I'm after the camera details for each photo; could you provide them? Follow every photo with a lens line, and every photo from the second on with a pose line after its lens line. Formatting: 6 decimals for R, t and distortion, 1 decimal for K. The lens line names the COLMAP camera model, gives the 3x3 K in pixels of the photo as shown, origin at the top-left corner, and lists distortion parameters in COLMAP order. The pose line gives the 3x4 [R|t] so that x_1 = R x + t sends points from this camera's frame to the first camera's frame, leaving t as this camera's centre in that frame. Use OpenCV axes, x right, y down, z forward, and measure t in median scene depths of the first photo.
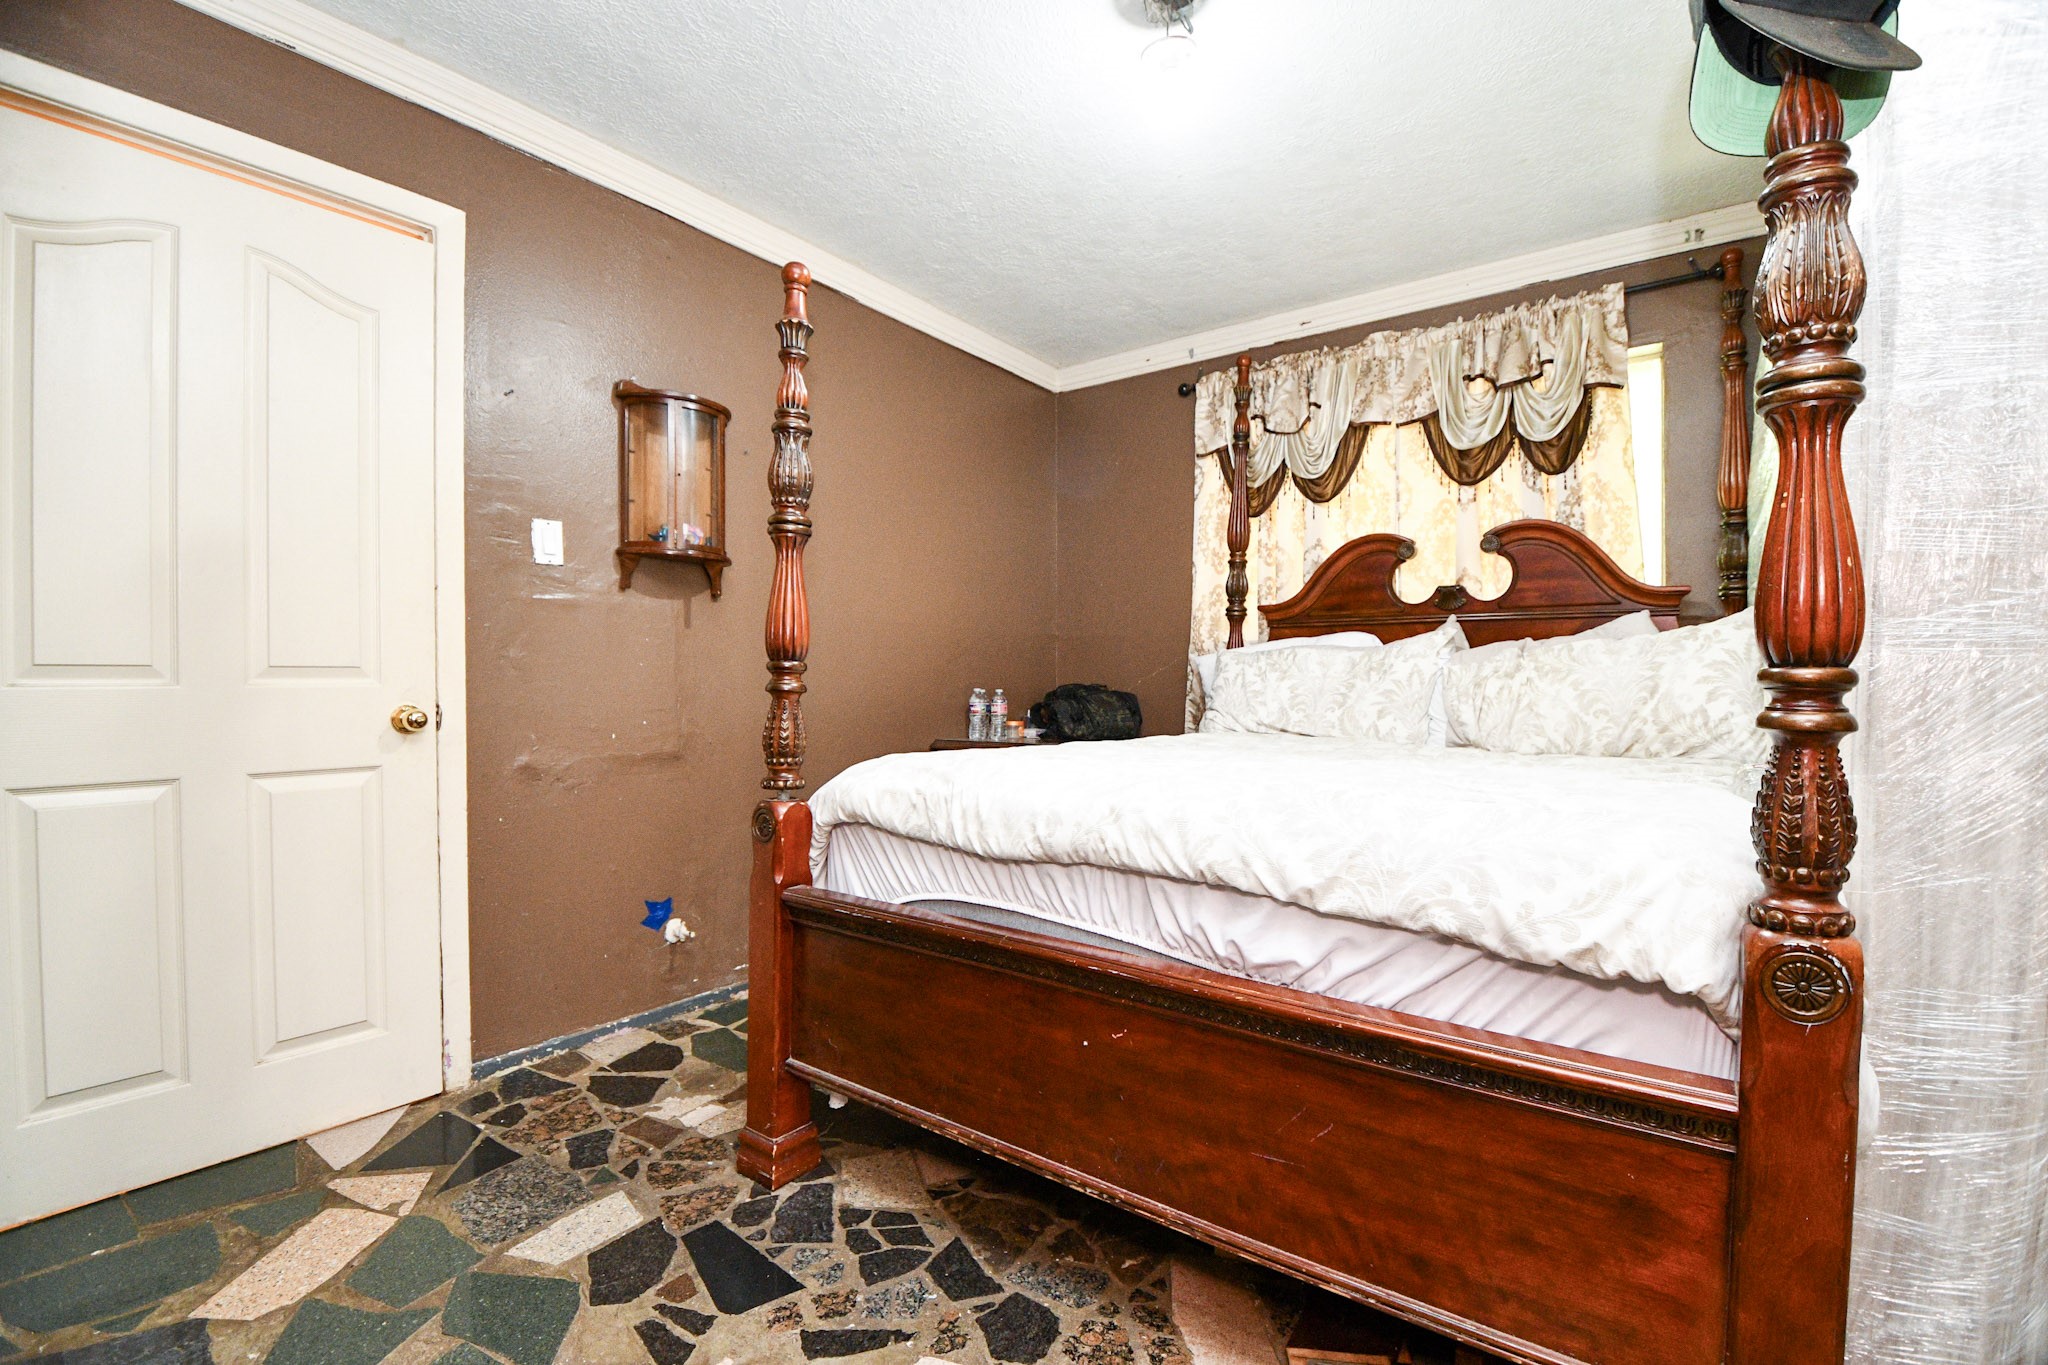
lens RADIAL K [[921.3, 0, 1024.0], [0, 921.3, 682.5], [0, 0, 1]] dist [-0.003096, -0.000491]
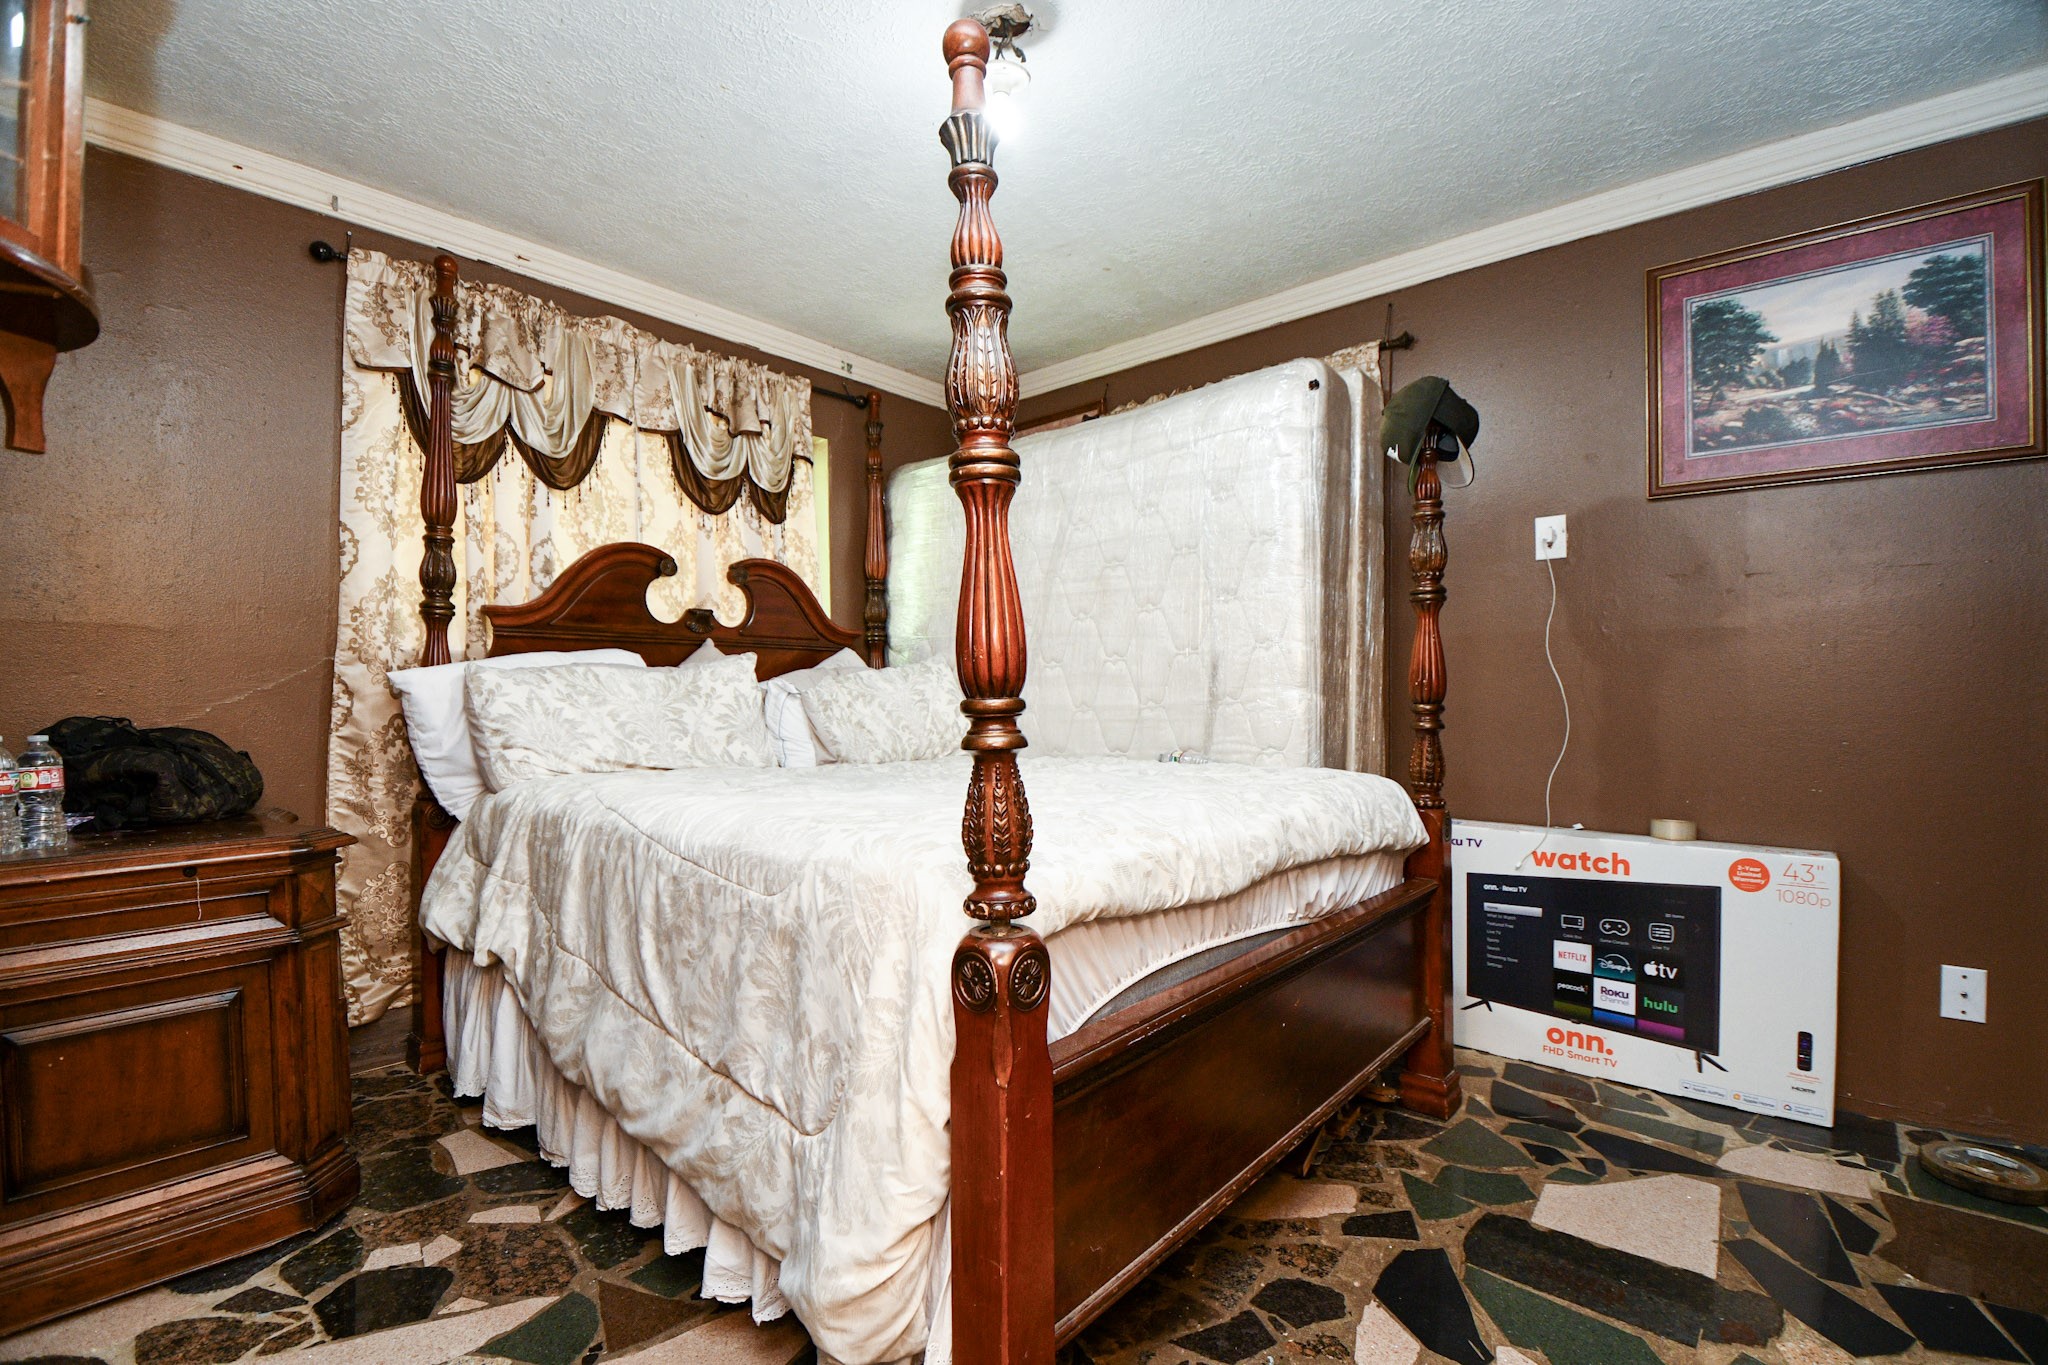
lens RADIAL K [[931.8, 0, 1024.0], [0, 931.8, 682.5], [0, 0, 1]] dist [-0.000807, -0.000205]
pose [[0.065217, 0.006842, 0.997848, -0.511839], [0.003958, 0.999967, -0.007116, -0.015667], [-0.997863, 0.004414, 0.065188, 0.559140]]
